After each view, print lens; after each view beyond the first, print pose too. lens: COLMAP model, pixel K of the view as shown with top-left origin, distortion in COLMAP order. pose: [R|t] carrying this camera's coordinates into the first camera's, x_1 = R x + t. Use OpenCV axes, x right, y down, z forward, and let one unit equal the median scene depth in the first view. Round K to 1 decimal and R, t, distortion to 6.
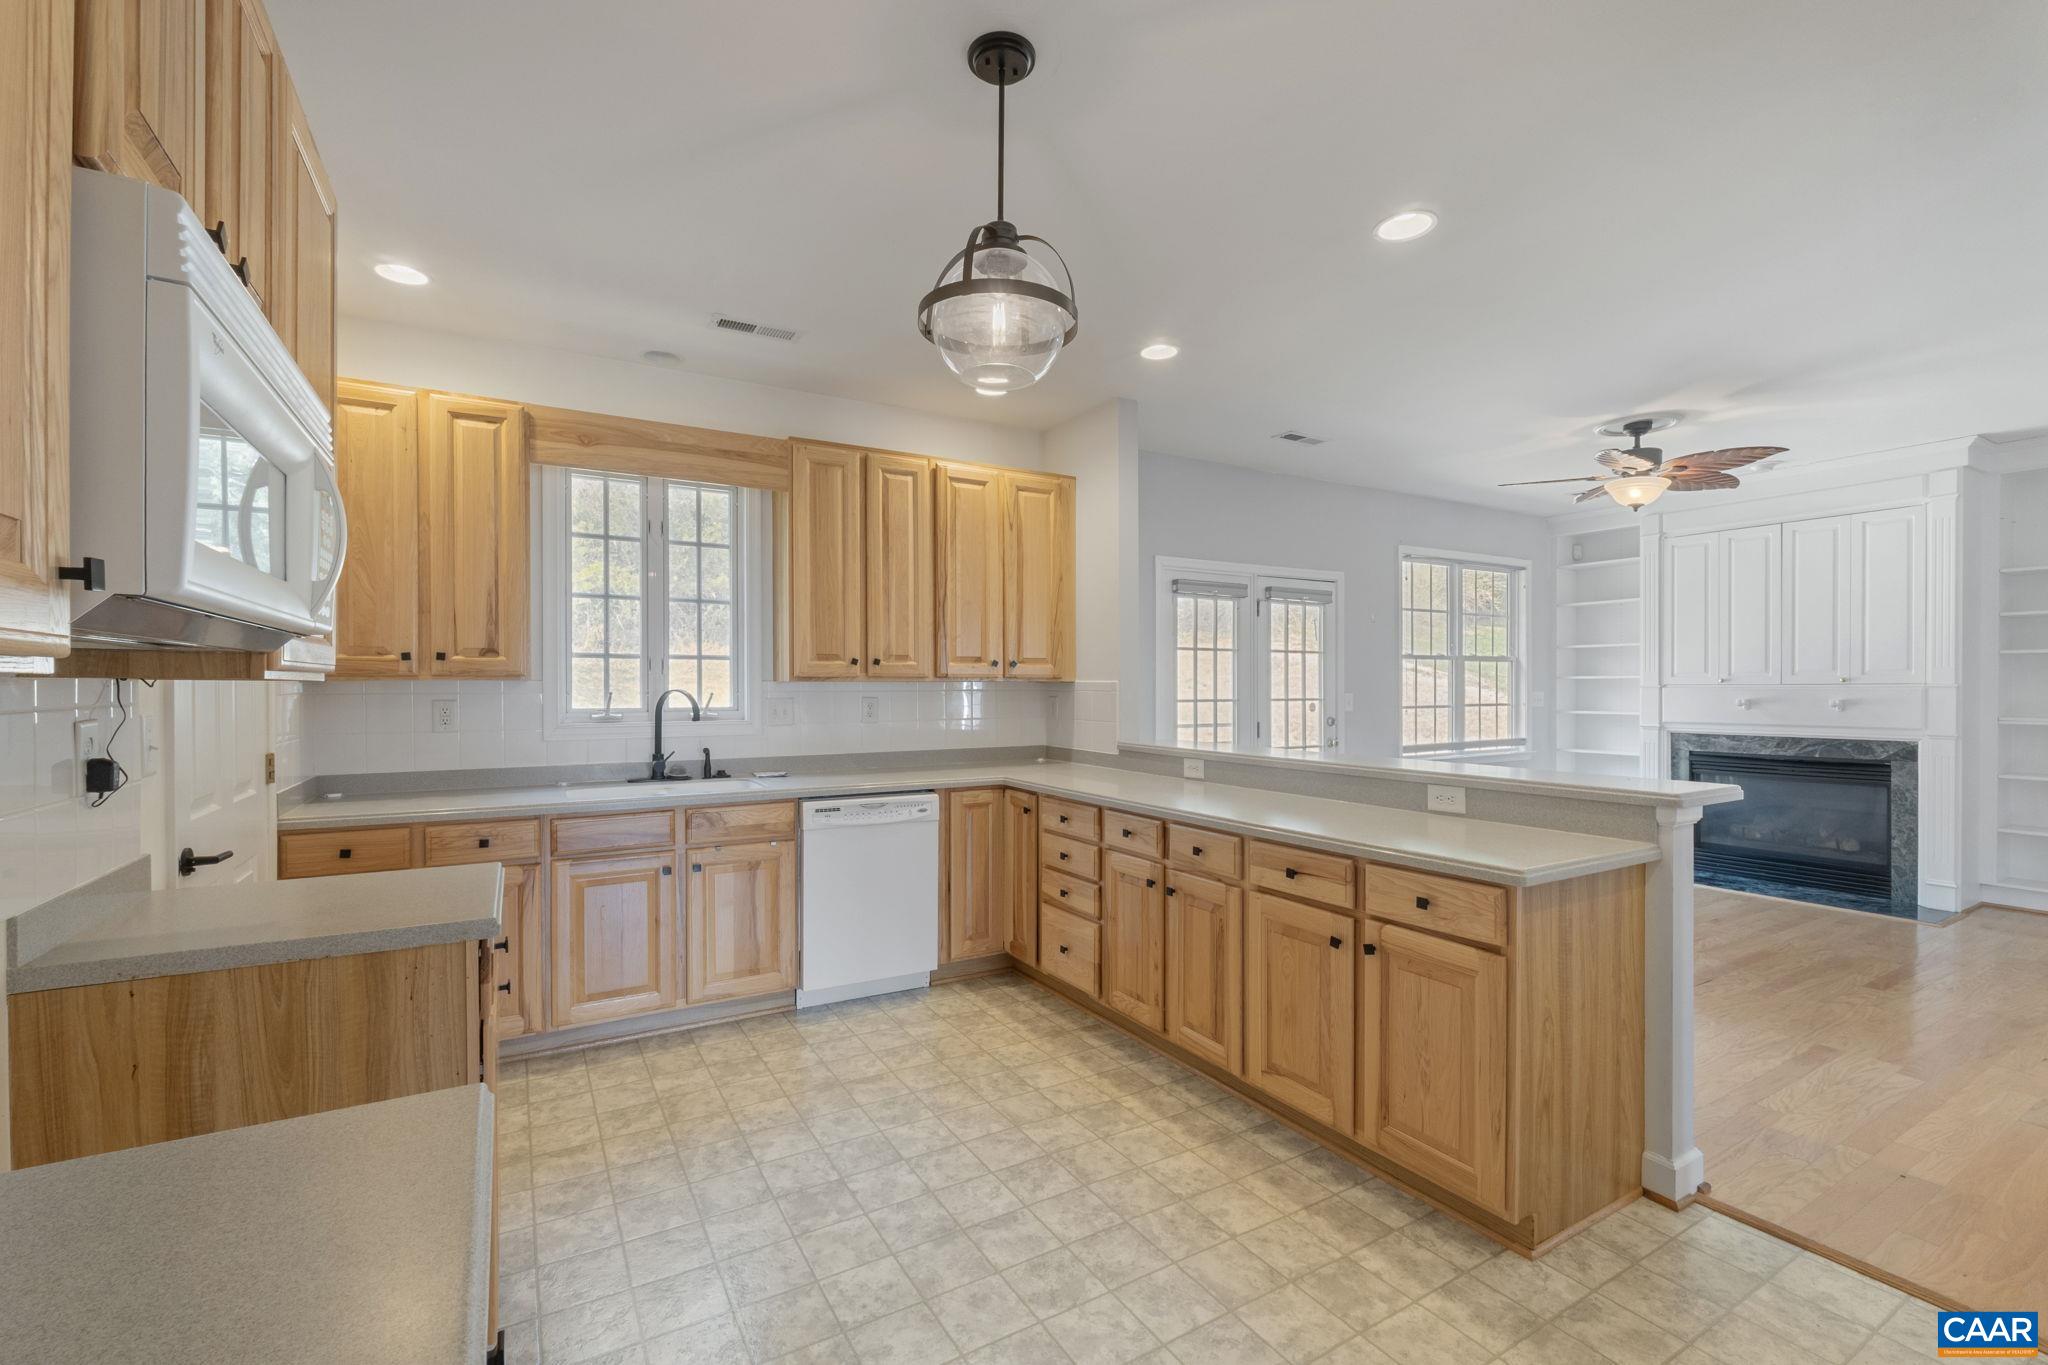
lens RADIAL K [[864.5, 0, 1034.9], [0, 864.5, 691.7], [0, 0, 1]] dist [-0.011999, 0.000548]
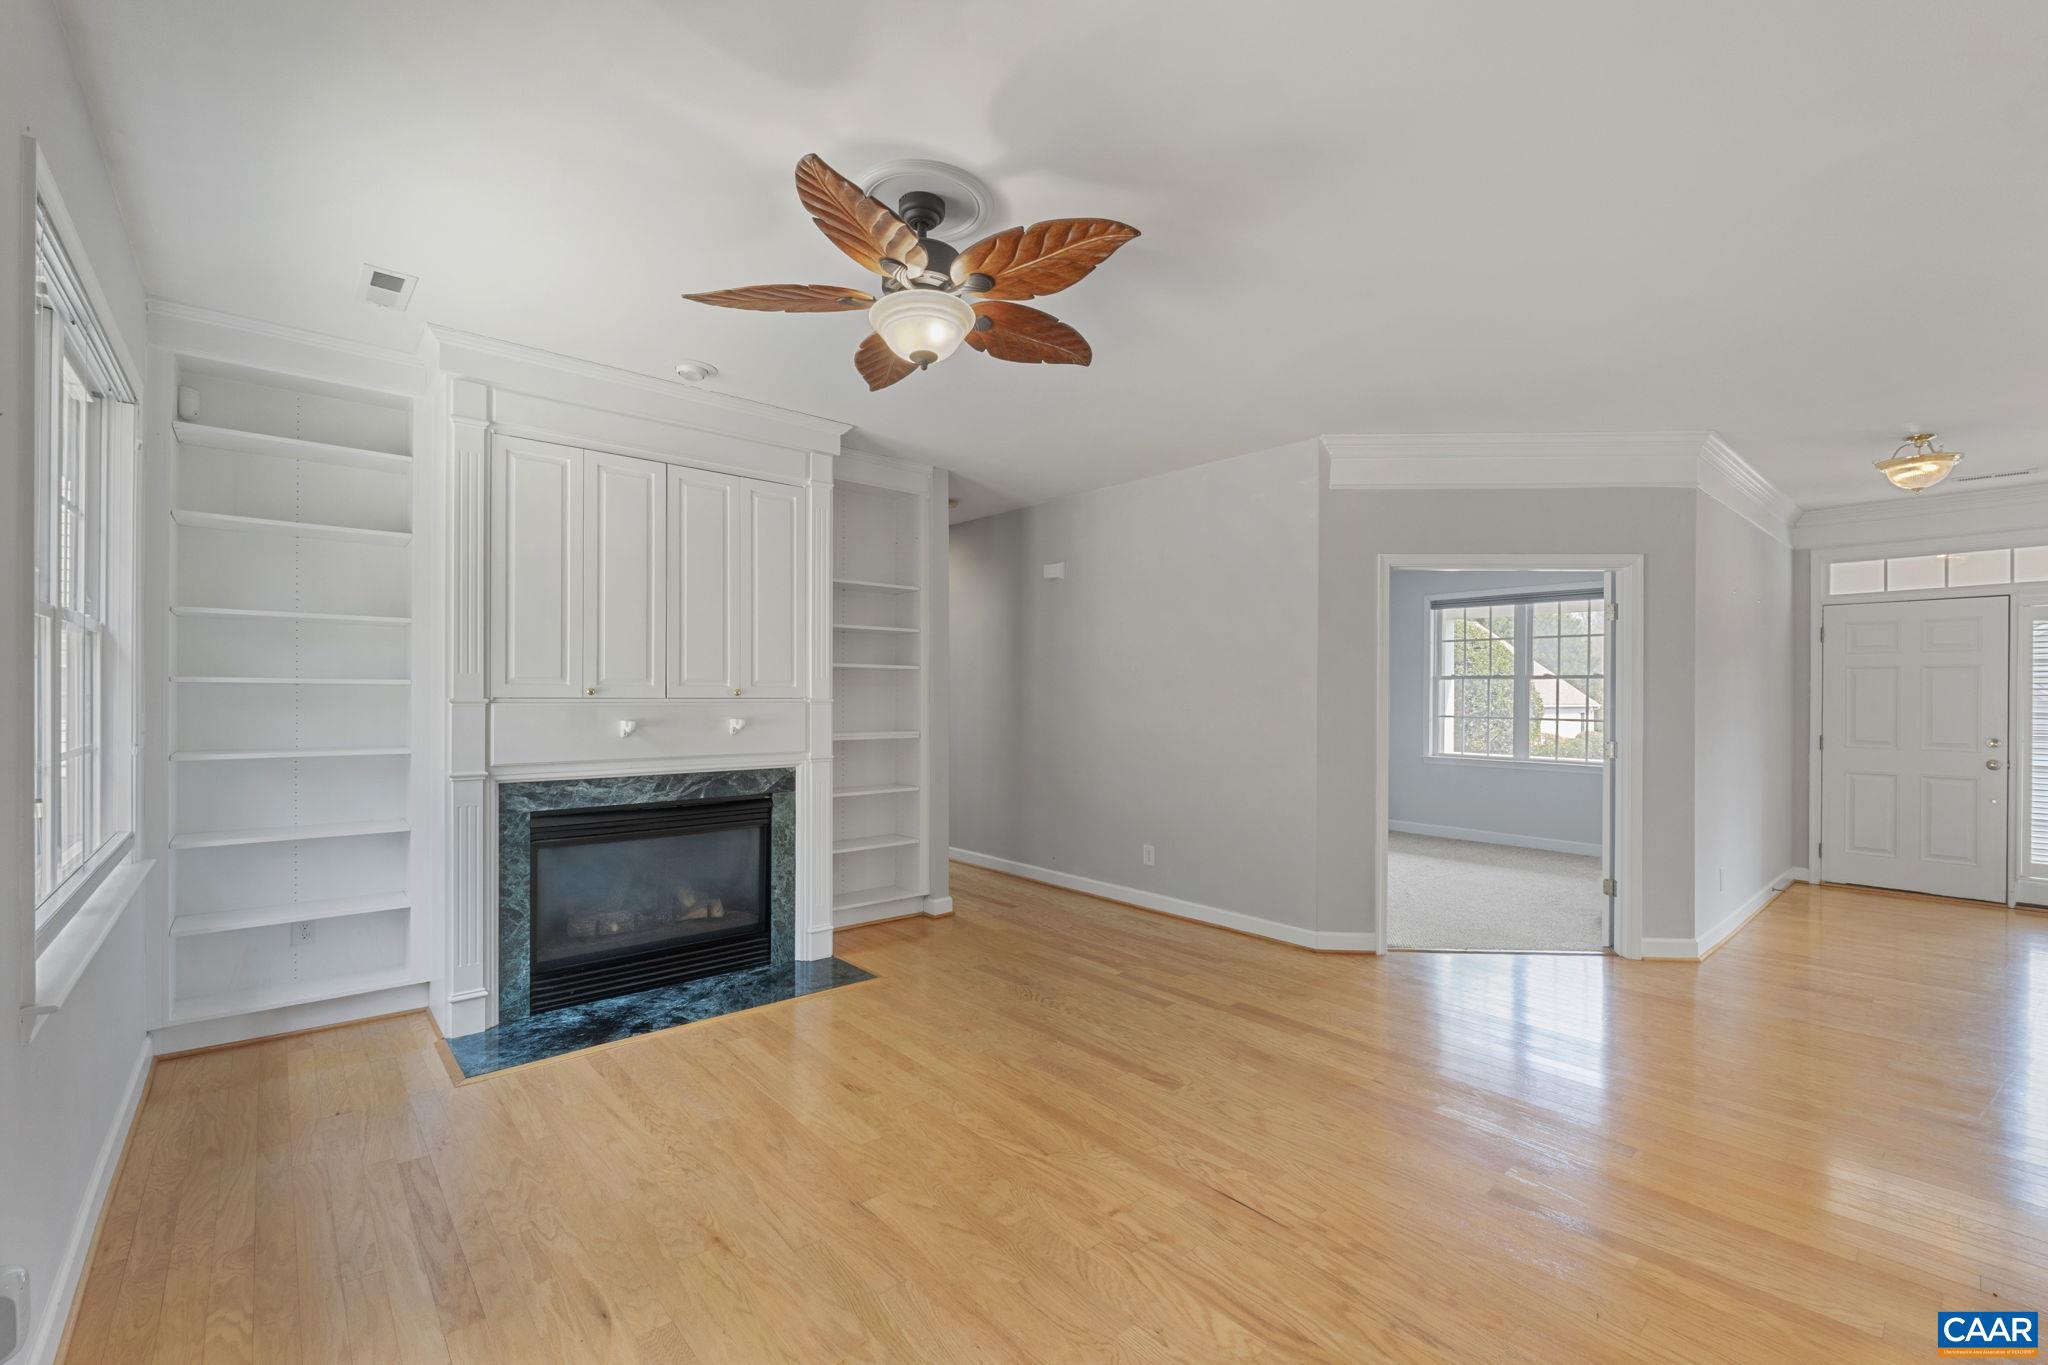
lens RADIAL K [[864.5, 0, 1001.7], [0, 864.5, 691.5], [0, 0, 1]] dist [-0.011999, 0.000548]
pose [[-0.178530, 0.007280, 0.983908, 0.161109], [0.003573, 0.999971, -0.006750, -0.009113], [-0.983928, 0.002310, -0.178551, 0.957978]]
